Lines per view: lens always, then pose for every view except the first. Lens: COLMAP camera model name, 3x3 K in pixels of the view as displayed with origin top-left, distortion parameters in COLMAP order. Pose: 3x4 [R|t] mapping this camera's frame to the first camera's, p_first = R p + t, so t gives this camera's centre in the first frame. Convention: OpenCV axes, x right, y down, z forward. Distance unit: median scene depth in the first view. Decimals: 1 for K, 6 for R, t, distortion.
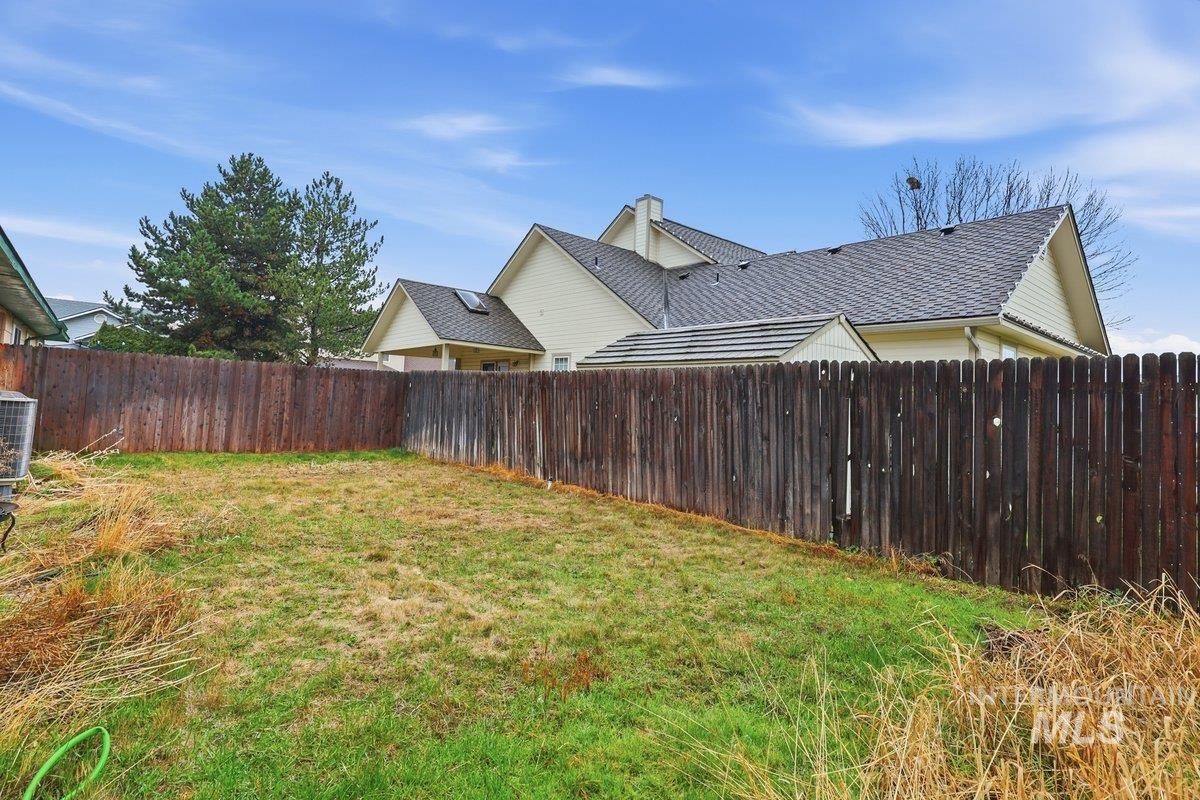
lens RADIAL K [[546.9, 0, 600.0], [0, 546.9, 400.0], [0, 0, 1]] dist [0.000060, 0.000071]
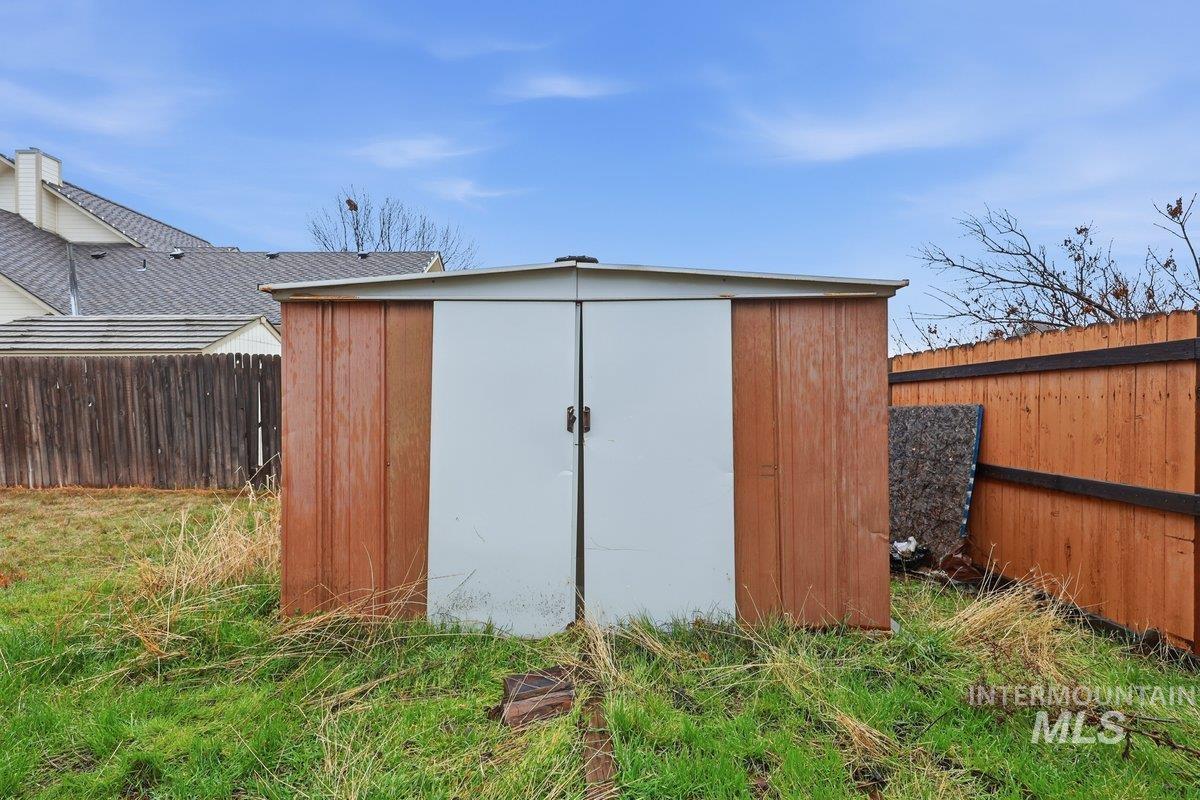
lens RADIAL K [[546.9, 0, 600.0], [0, 546.9, 400.0], [0, 0, 1]] dist [0.000060, 0.000071]
pose [[0.639683, -0.043841, 0.767387, -0.045118], [0.029517, 0.999037, 0.032470, 0.021065], [-0.768072, 0.001881, 0.640361, -0.461723]]
